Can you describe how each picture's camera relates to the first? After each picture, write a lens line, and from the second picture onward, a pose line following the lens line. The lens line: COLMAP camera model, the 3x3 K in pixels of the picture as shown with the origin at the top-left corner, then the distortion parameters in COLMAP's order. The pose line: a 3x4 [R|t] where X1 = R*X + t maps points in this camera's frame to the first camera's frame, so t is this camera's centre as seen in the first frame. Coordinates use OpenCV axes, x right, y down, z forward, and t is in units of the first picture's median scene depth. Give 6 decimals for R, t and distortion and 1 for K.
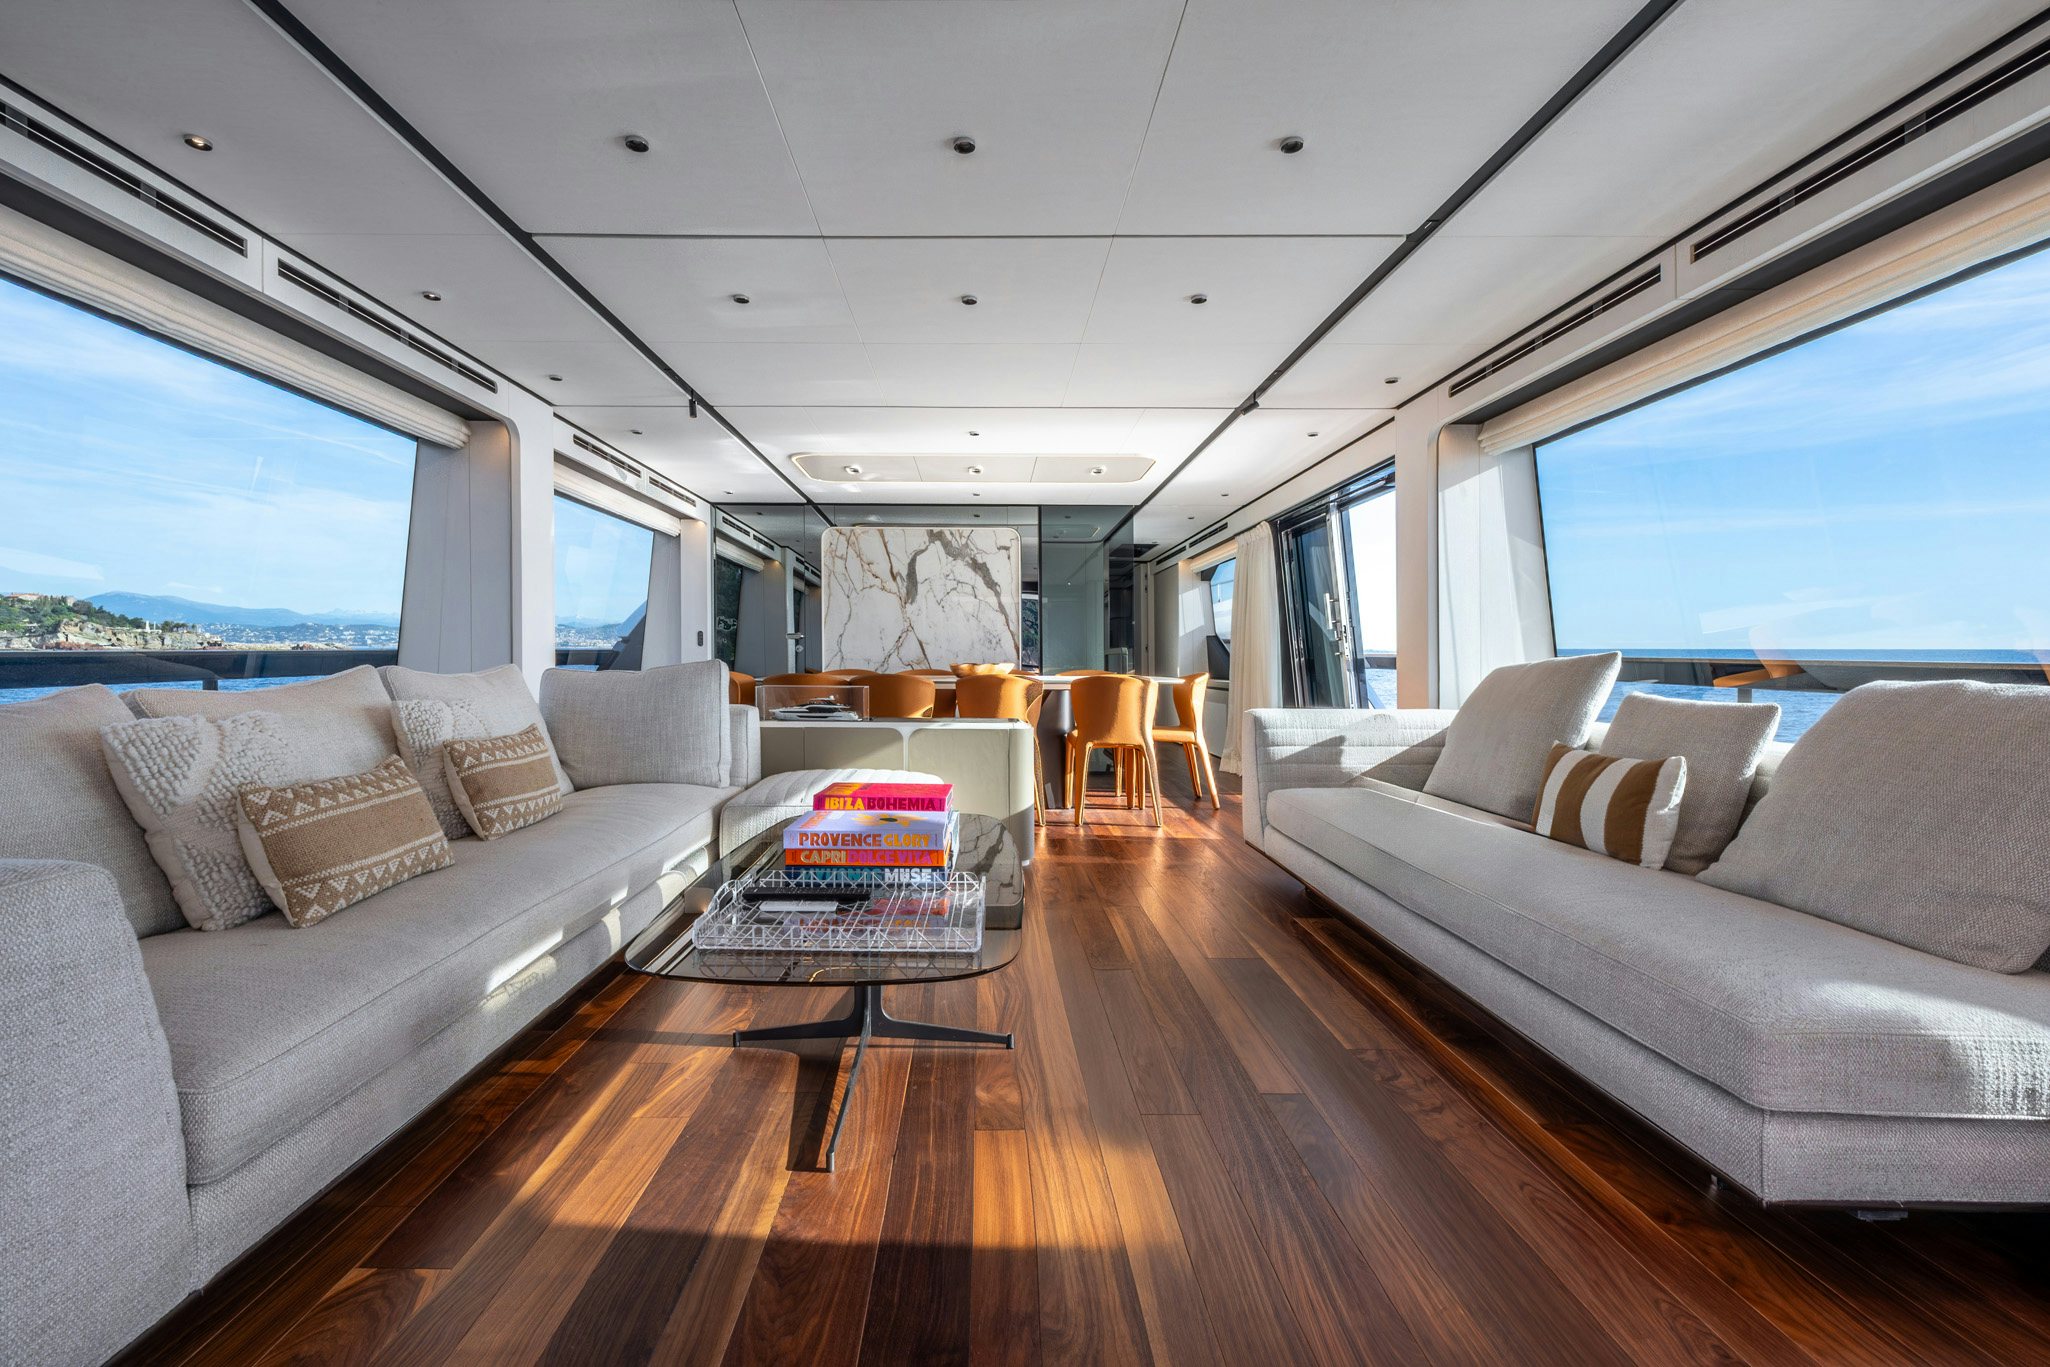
lens RADIAL K [[882.3, 0, 1023.8], [0, 882.3, 674.0], [0, 0, 1]] dist [-0.000294, -0.000327]
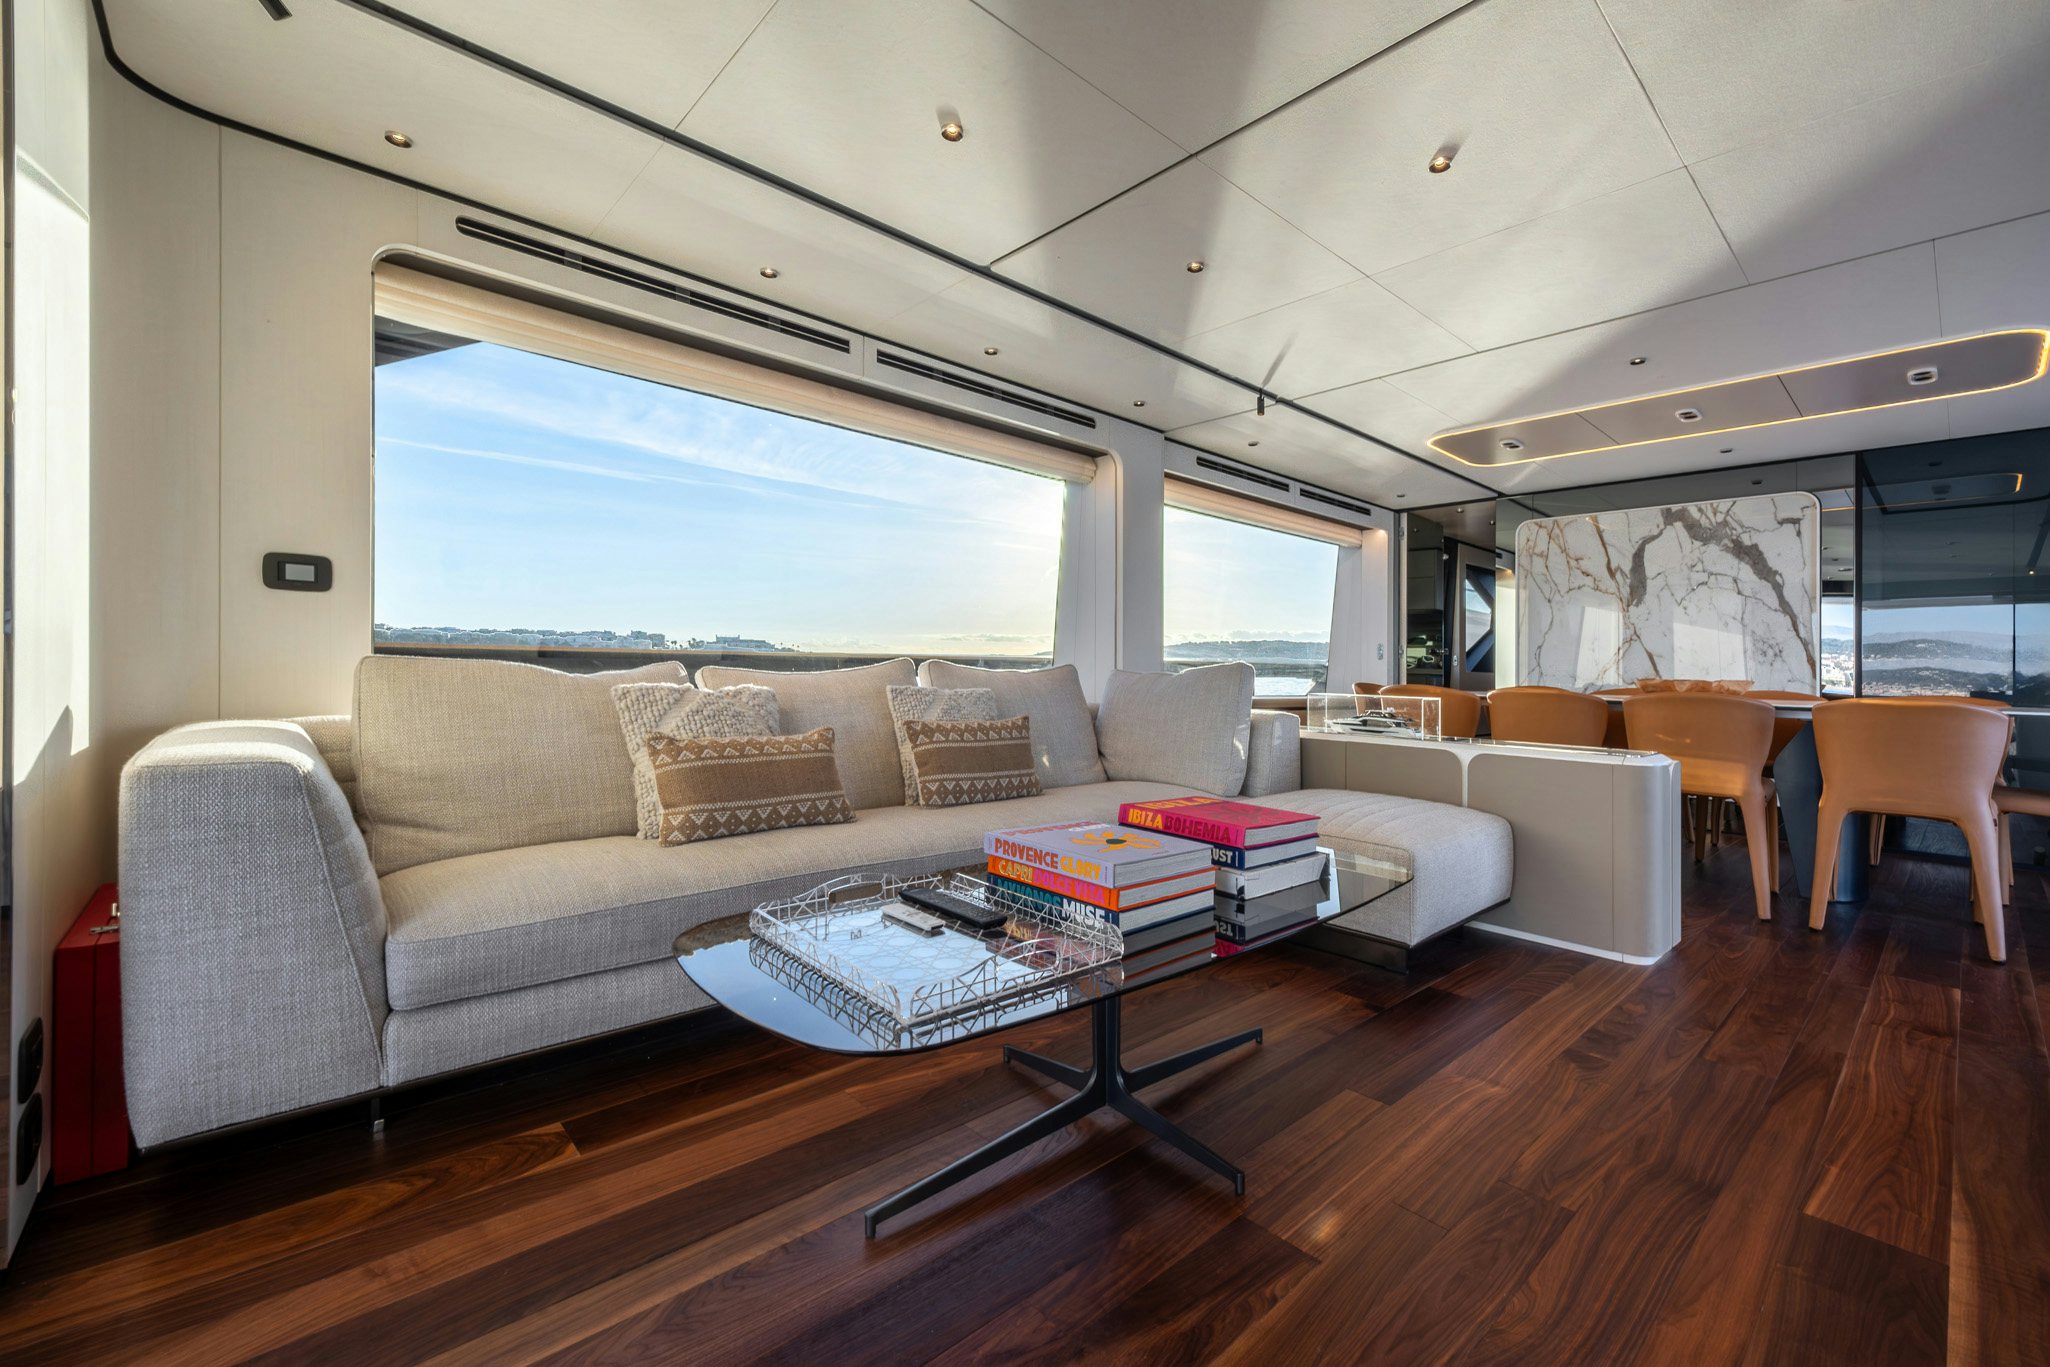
lens RADIAL K [[863.1, 0, 1025.0], [0, 863.1, 683.5], [0, 0, 1]] dist [0.002285, -0.000240]
pose [[0.682500, 0.023417, -0.730510, 0.073103], [-0.030586, 0.999526, 0.003464, 0.004482], [0.730245, 0.019980, 0.682893, 0.082231]]
